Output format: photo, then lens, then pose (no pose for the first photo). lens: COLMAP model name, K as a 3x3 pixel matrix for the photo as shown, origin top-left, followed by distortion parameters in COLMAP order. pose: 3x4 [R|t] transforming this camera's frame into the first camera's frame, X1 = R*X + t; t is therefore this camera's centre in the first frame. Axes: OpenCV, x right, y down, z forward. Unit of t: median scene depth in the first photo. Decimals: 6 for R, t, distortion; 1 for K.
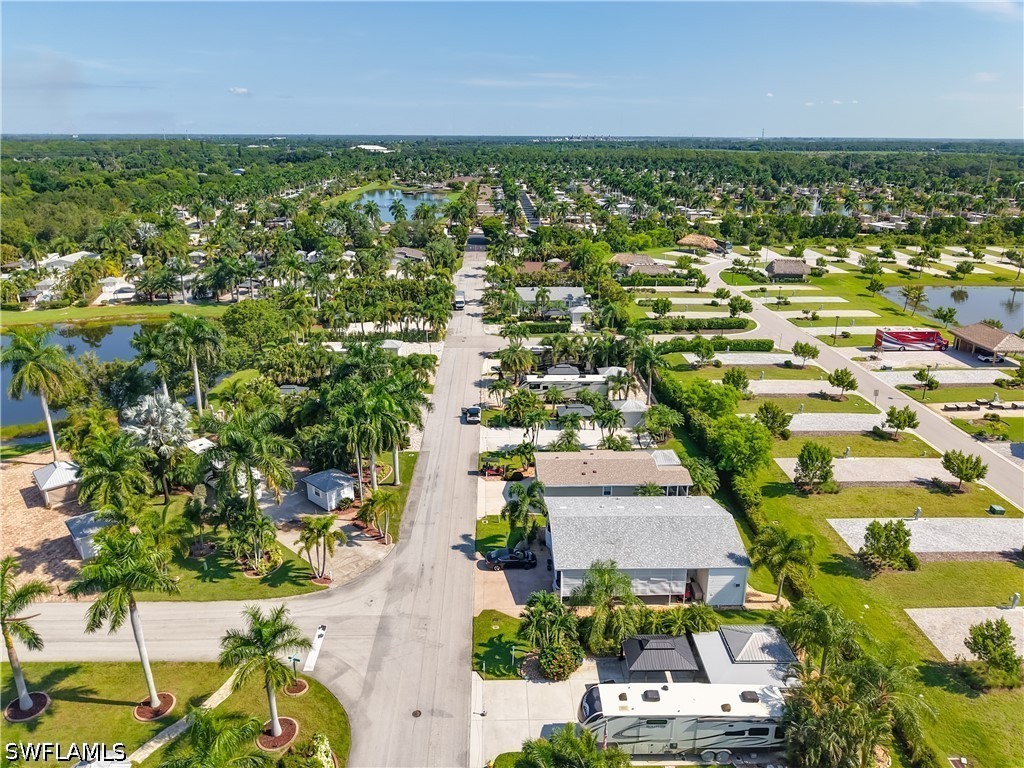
lens RADIAL K [[706.0, 0, 508.3], [0, 706.0, 333.0], [0, 0, 1]] dist [0.013315, -0.007816]
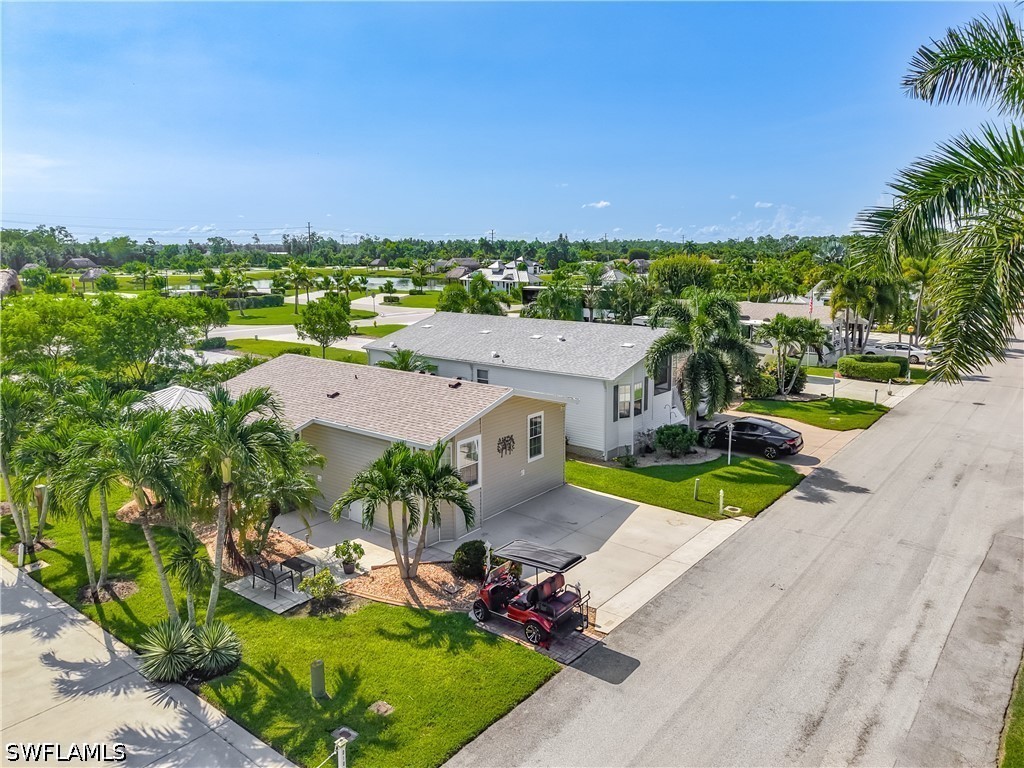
lens RADIAL K [[711.7, 0, 511.0], [0, 711.7, 305.1], [0, 0, 1]] dist [0.030732, -0.005045]
pose [[-0.754131, -0.061308, 0.653856, -0.182137], [0.171030, 0.942942, 0.285672, 0.061829], [-0.634062, 0.327263, -0.700617, 1.357520]]
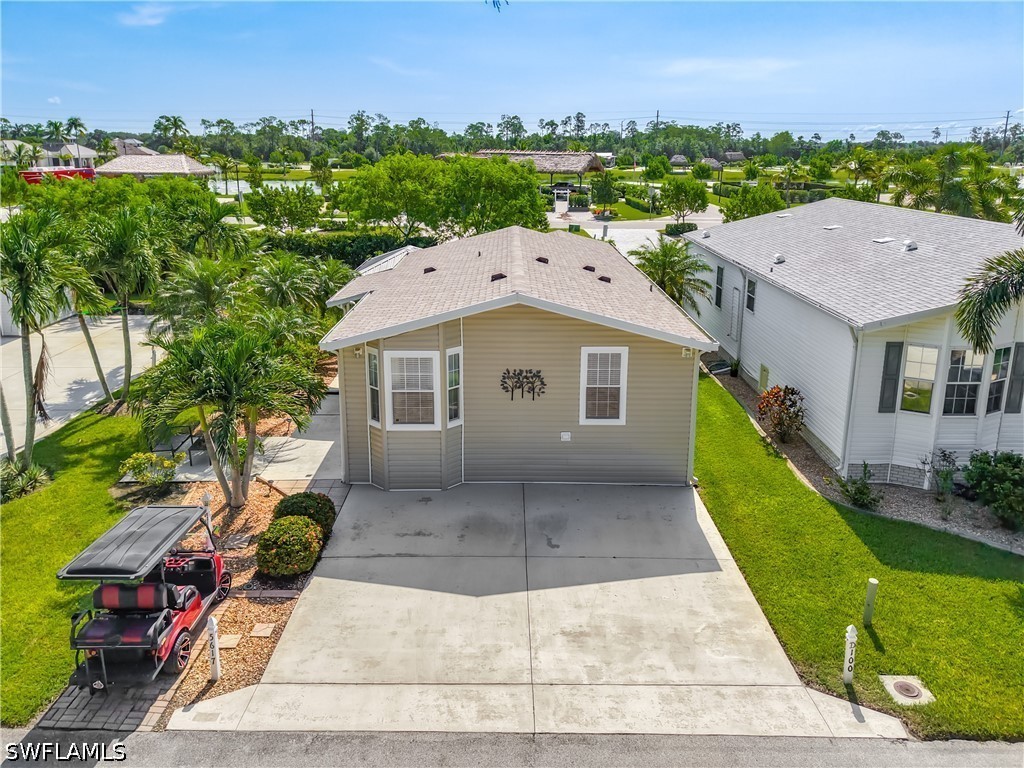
lens RADIAL K [[722.7, 0, 510.1], [0, 722.7, 313.5], [0, 0, 1]] dist [0.007054, -0.002874]
pose [[0.043124, -0.233034, 0.971512, -0.161112], [0.266370, 0.939899, 0.213627, 0.161882], [-0.962906, 0.249569, 0.102605, 1.106241]]
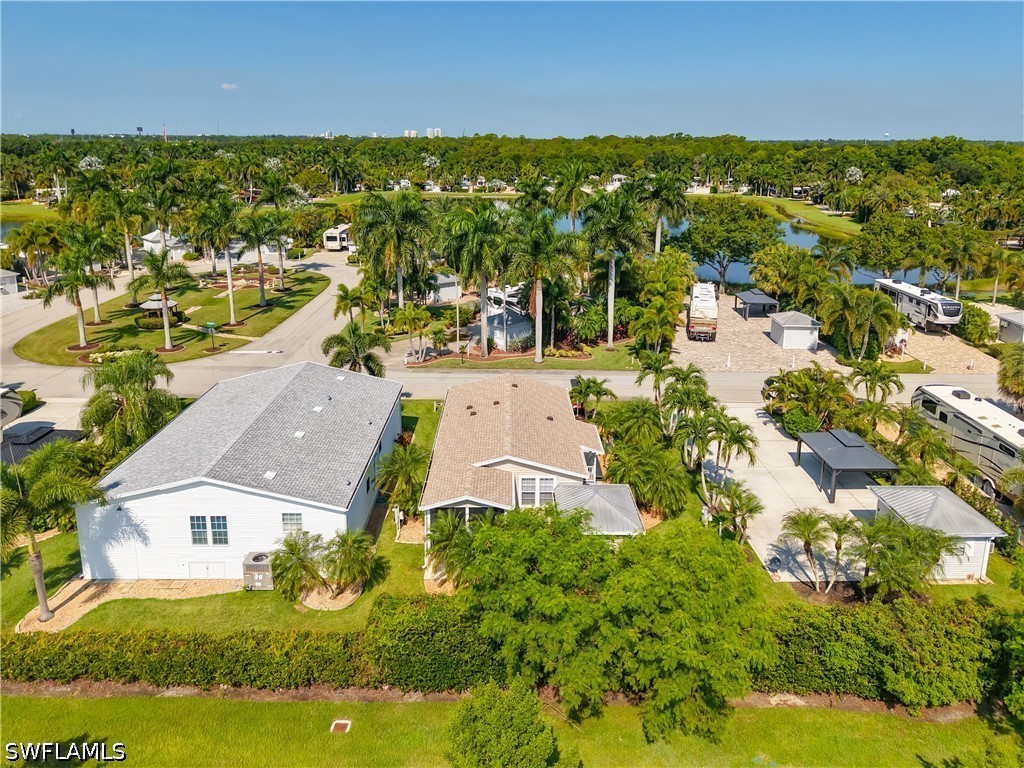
lens RADIAL K [[720.2, 0, 517.9], [0, 720.2, 290.5], [0, 0, 1]] dist [0.013985, -0.024153]
pose [[-0.027196, 0.193978, -0.980629, 0.718081], [-0.276945, 0.941130, 0.193845, -0.012608], [0.960501, 0.276852, 0.028126, 1.090556]]
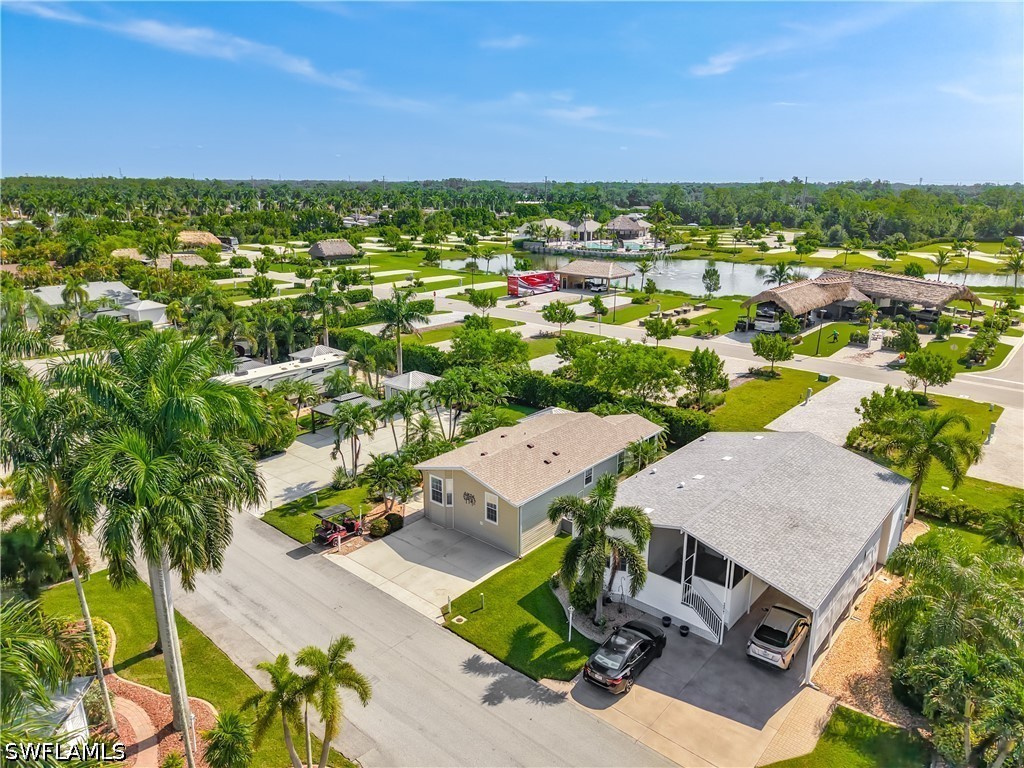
lens RADIAL K [[694.7, 0, 516.2], [0, 694.7, 385.7], [0, 0, 1]] dist [0.010786, 0.000412]
pose [[0.676991, -0.211105, 0.705066, -0.310579], [0.197952, 0.974908, 0.101830, 0.087022], [-0.708871, 0.070631, 0.701793, 0.690036]]
